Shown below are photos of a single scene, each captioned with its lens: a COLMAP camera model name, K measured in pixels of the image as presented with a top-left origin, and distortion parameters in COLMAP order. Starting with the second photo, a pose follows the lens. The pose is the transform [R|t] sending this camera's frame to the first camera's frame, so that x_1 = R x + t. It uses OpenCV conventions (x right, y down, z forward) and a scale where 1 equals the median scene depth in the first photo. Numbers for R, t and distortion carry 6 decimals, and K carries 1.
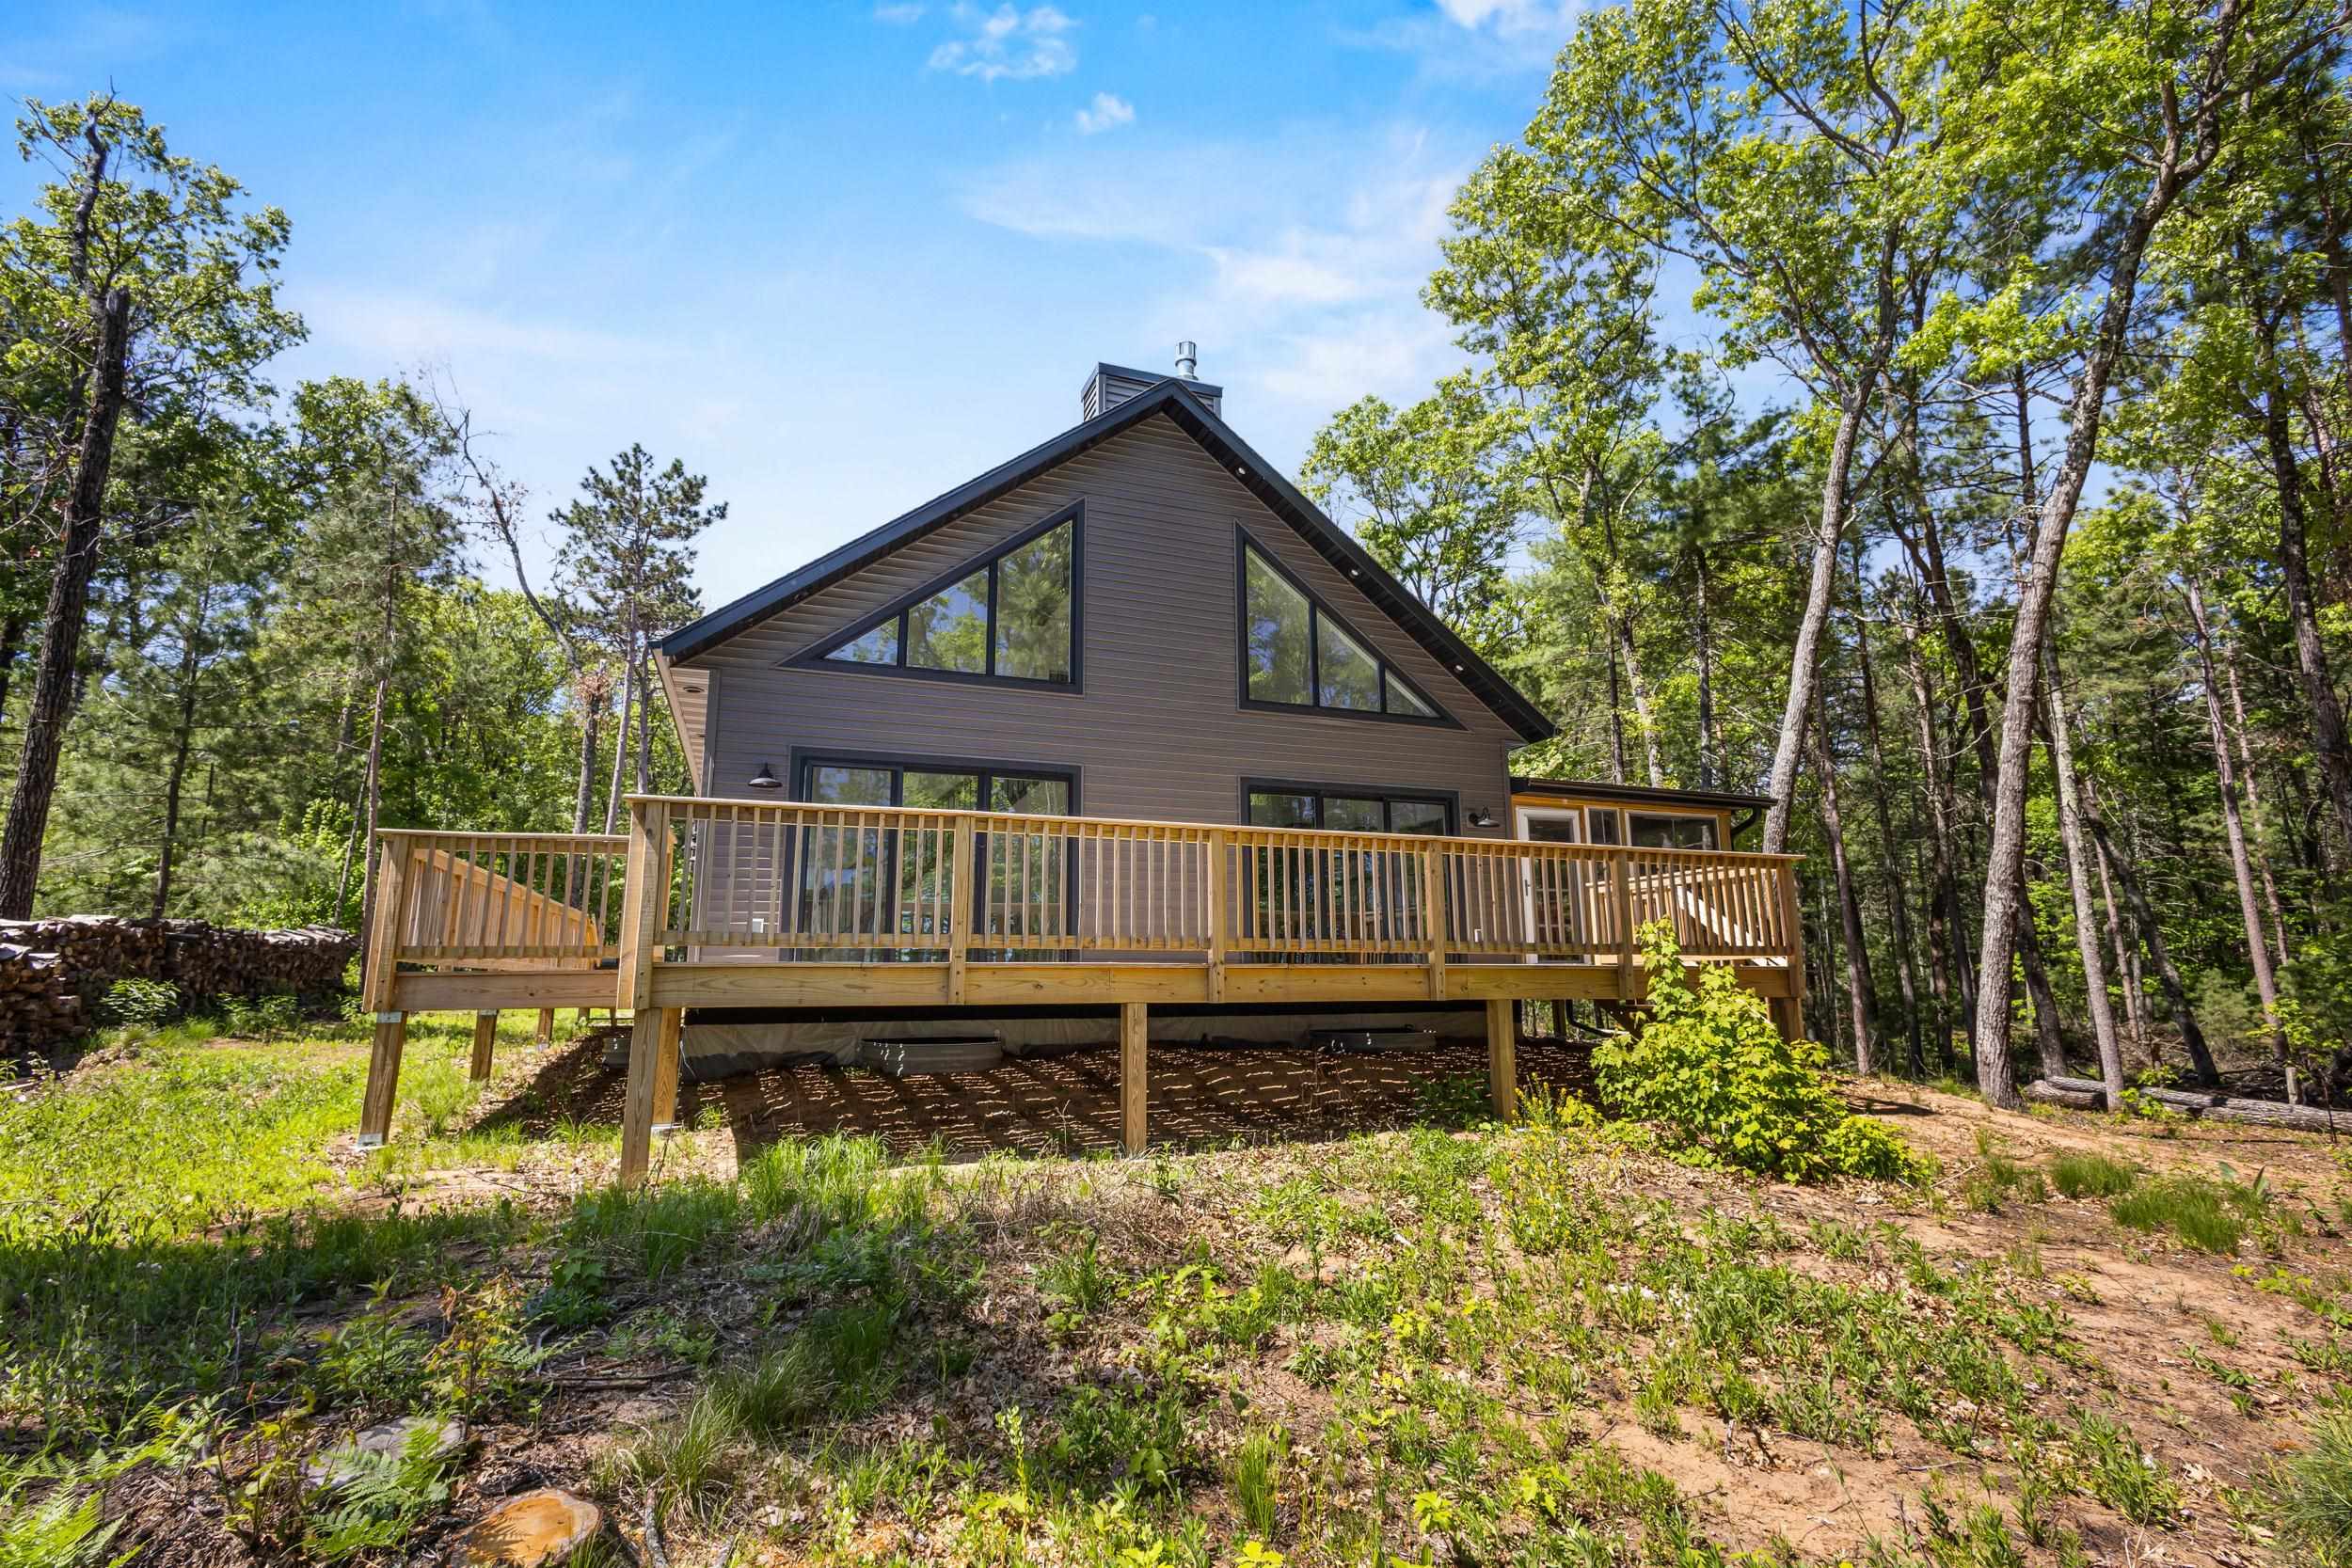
lens RADIAL K [[1073.1, 0, 1176.0], [0, 1073.1, 784.0], [0, 0, 1]] dist [-0.000002, -0.000606]
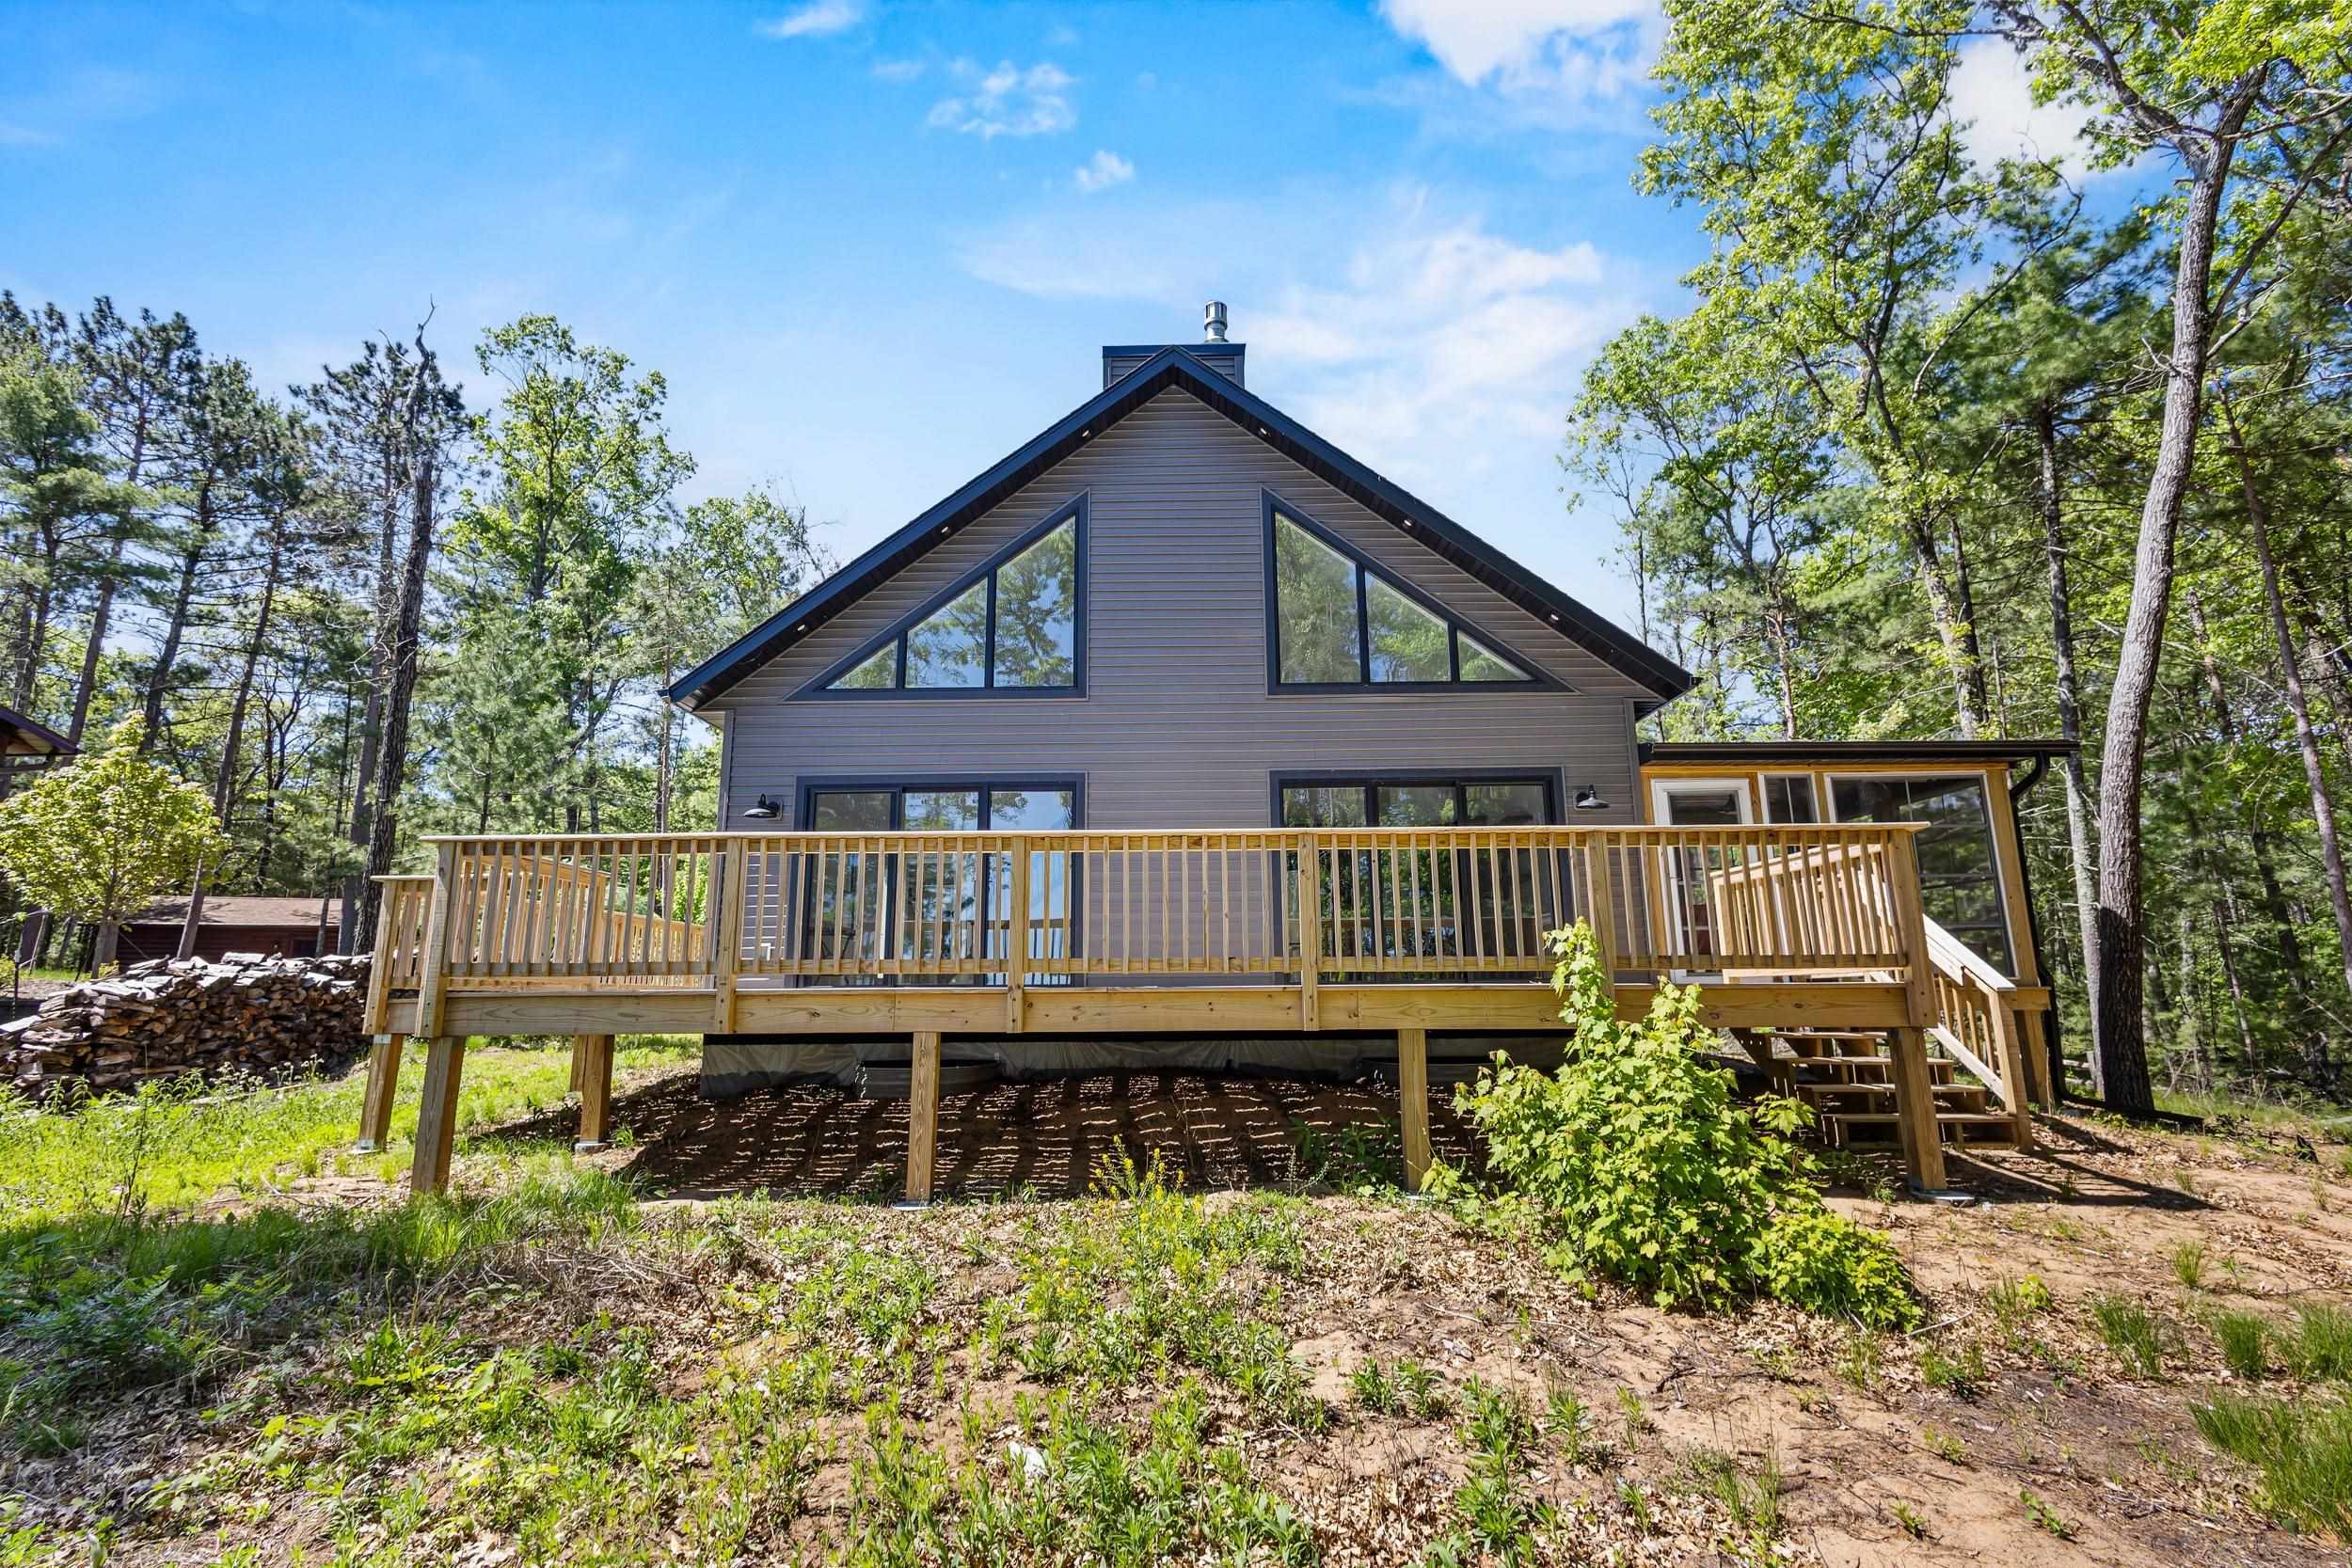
lens RADIAL K [[1105.2, 0, 1165.5], [0, 1105.2, 758.2], [0, 0, 1]] dist [0.002593, -0.000806]
pose [[0.928087, -0.084074, -0.362747, 0.287657], [0.070246, 0.996216, -0.051169, 0.020732], [0.365677, 0.022008, 0.930482, 0.117140]]
